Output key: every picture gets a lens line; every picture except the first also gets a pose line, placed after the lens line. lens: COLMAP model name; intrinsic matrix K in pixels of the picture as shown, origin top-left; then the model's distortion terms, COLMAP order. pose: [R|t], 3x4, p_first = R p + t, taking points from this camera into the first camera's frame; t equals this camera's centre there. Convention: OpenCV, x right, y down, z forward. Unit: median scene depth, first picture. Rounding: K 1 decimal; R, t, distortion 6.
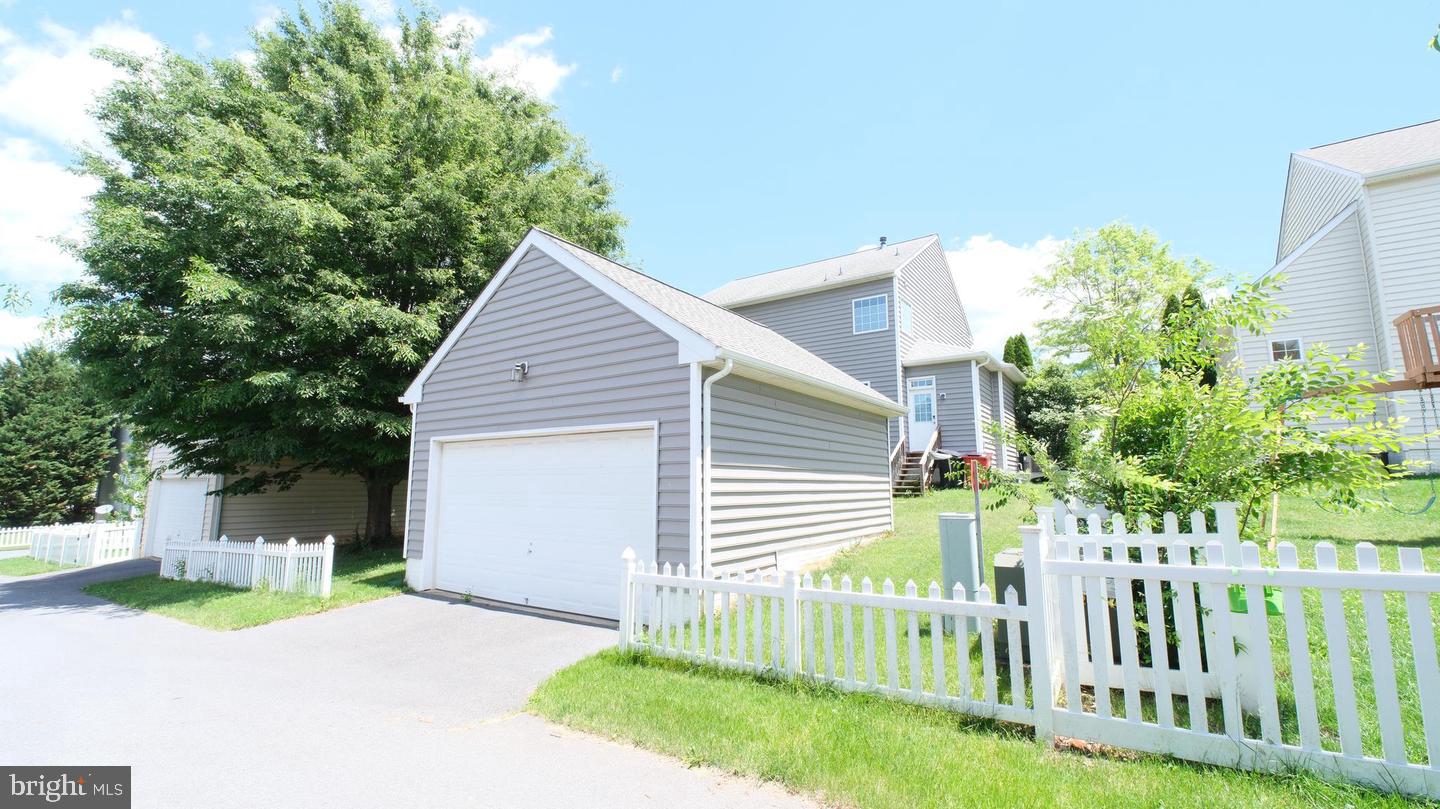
lens RADIAL K [[607.5, 0, 717.2], [0, 607.5, 406.4], [0, 0, 1]] dist [-0.000381, -0.000199]
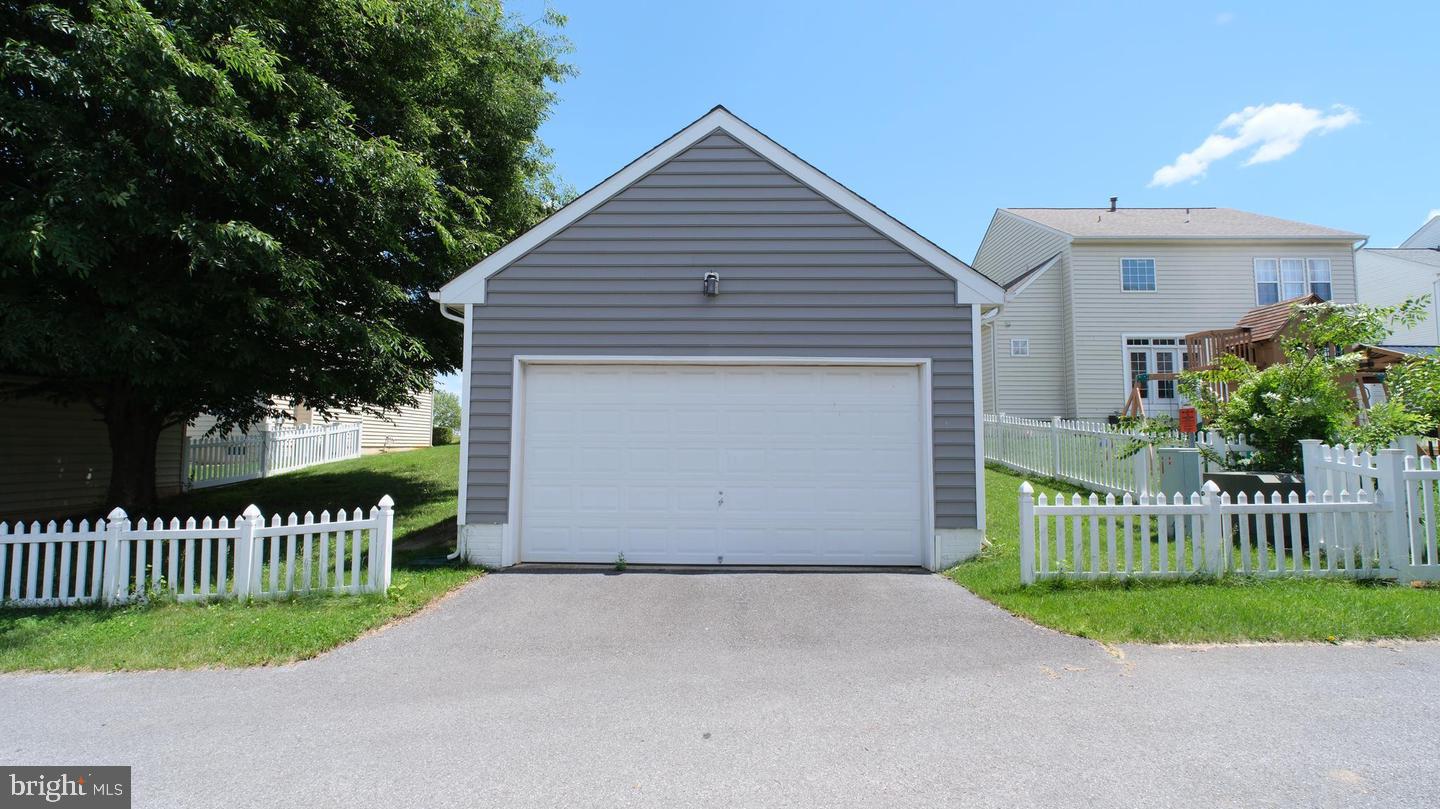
lens RADIAL K [[607.5, 0, 720.9], [0, 607.5, 401.9], [0, 0, 1]] dist [-0.000381, -0.000199]
pose [[0.830129, 0.044725, 0.555775, -0.752252], [-0.076865, 0.996440, 0.034622, 0.070268], [-0.552248, -0.071460, 0.830611, 0.301565]]
